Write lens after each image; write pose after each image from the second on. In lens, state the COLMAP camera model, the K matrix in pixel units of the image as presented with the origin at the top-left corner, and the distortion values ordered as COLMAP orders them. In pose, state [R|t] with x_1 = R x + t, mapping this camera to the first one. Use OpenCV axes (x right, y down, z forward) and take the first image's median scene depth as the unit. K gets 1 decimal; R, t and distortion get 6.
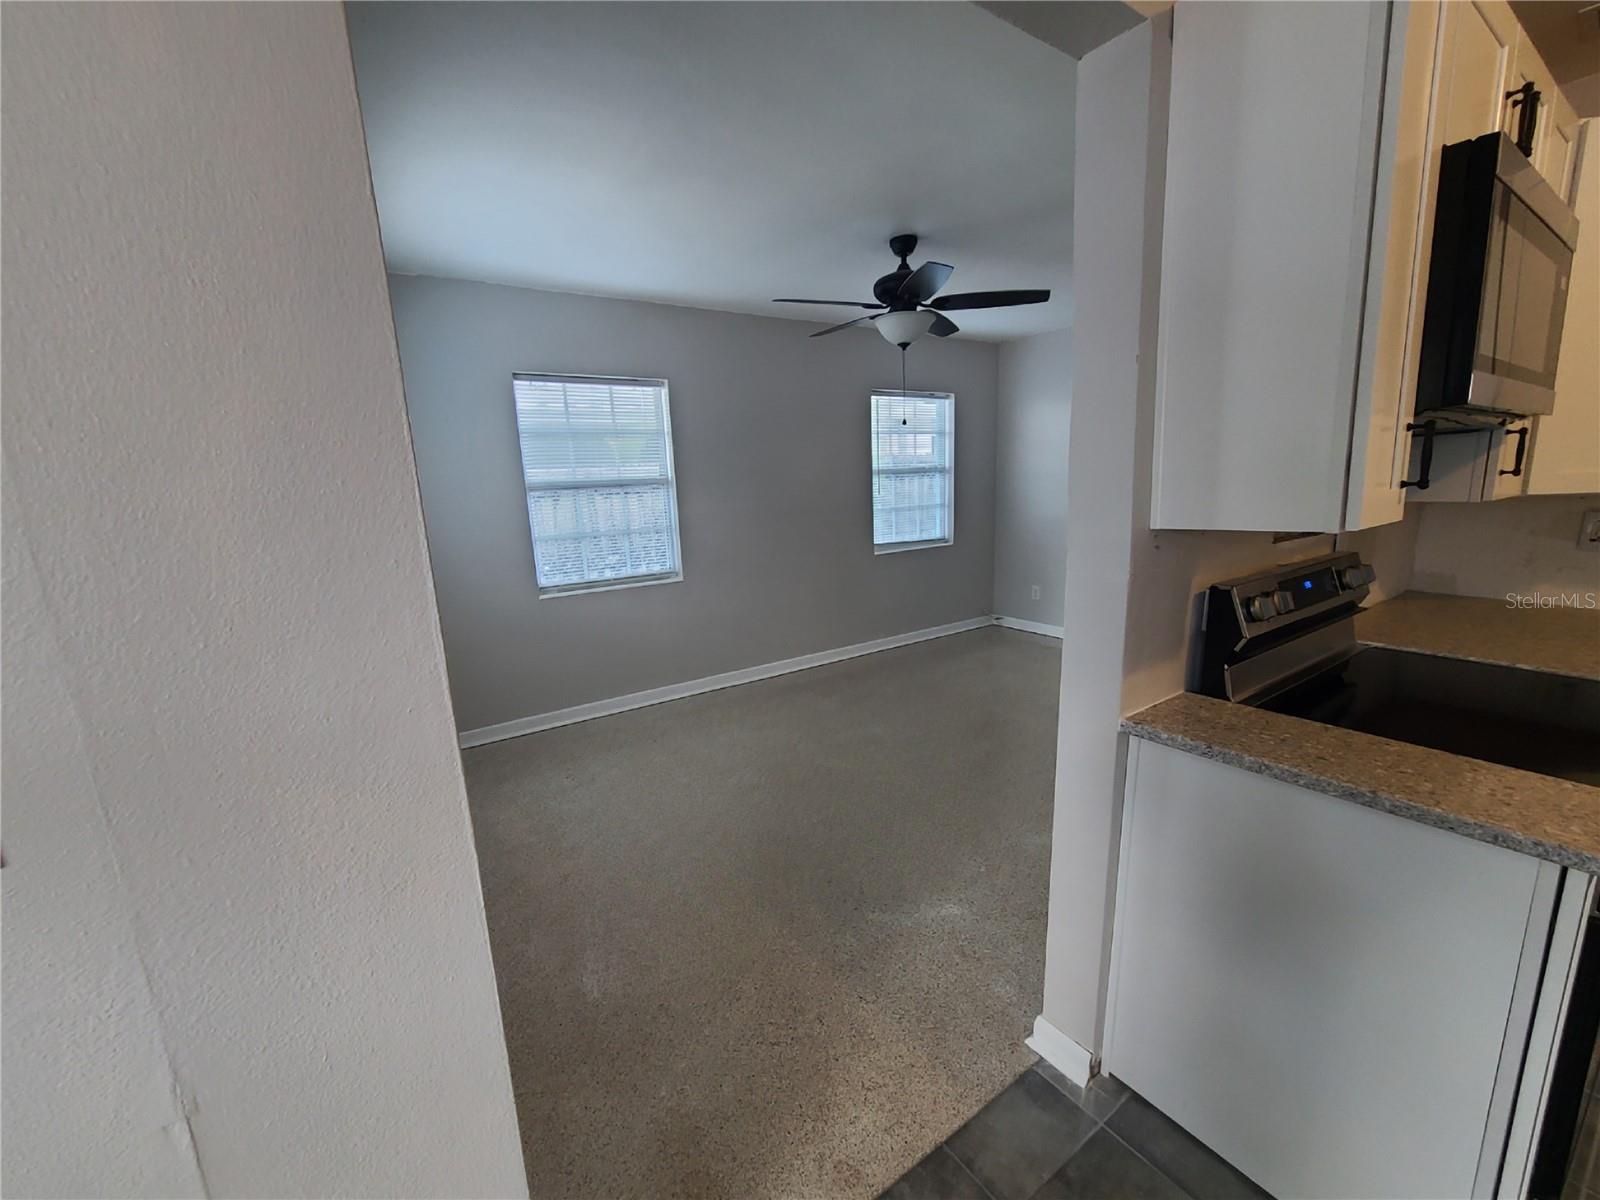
lens RADIAL K [[654.3, 0, 800.0], [0, 654.3, 600.0], [0, 0, 1]] dist [-0.002635, -0.000600]
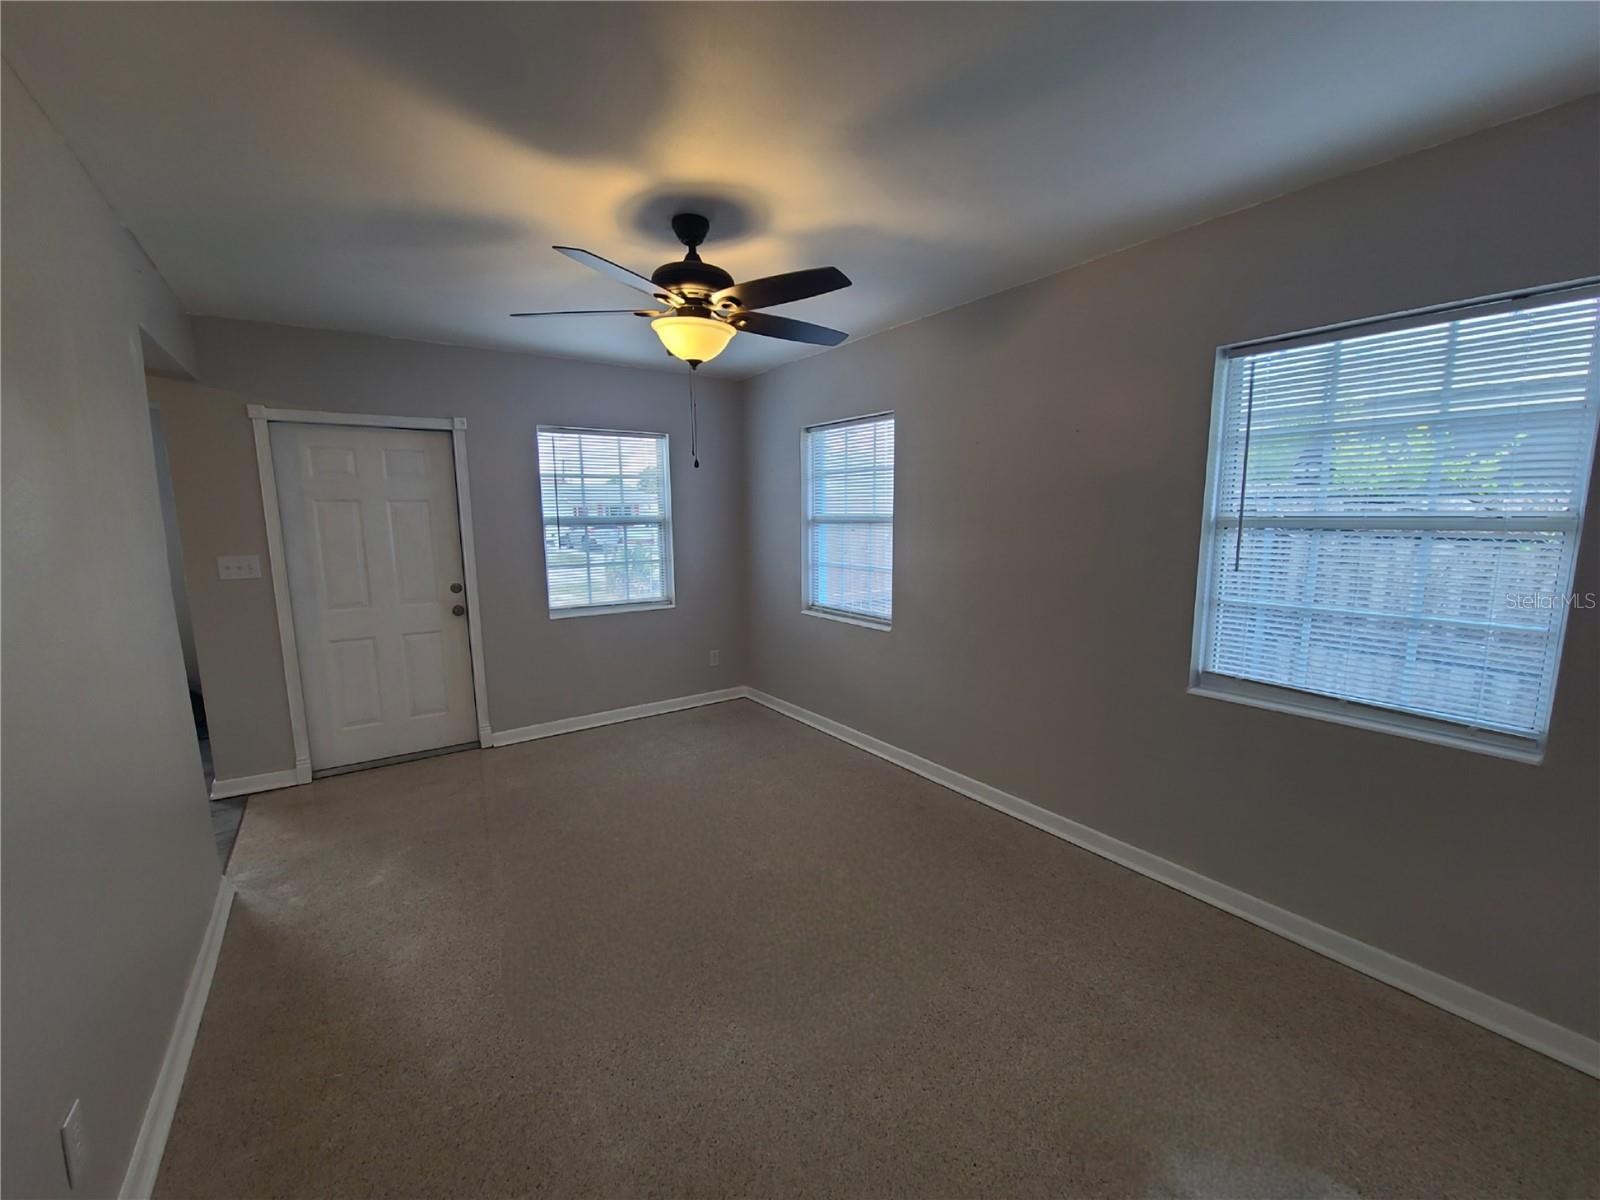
lens RADIAL K [[649.2, 0, 796.5], [0, 649.2, 615.0], [0, 0, 1]] dist [-0.000866, -0.000106]
pose [[0.024367, 0.183128, -0.982787, 0.628699], [-0.200370, 0.964025, 0.174664, -0.165678], [0.979417, 0.192665, 0.060184, 0.742320]]
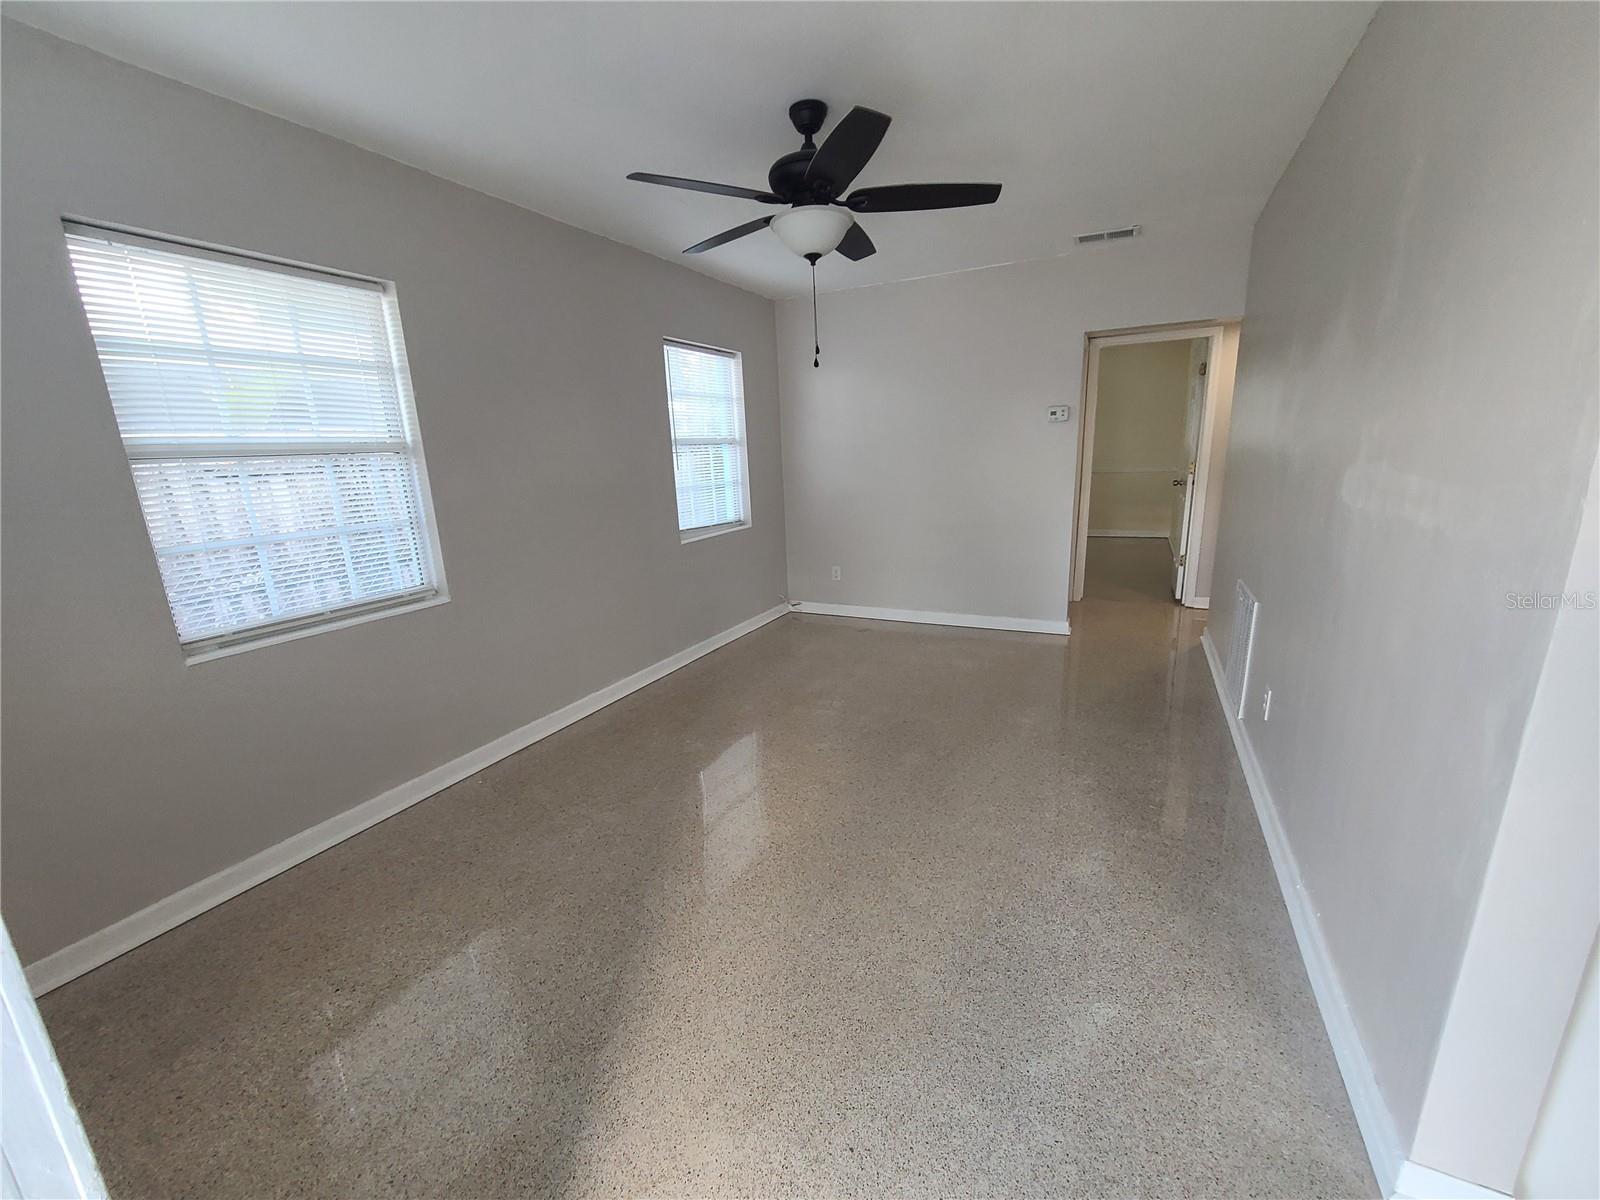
lens RADIAL K [[654.3, 0, 800.0], [0, 654.3, 600.0], [0, 0, 1]] dist [-0.002635, -0.000600]
pose [[0.871899, -0.109891, 0.477197, -0.168997], [0.101690, 0.993883, 0.043075, -0.022193], [-0.479011, 0.010969, 0.877740, 0.234365]]
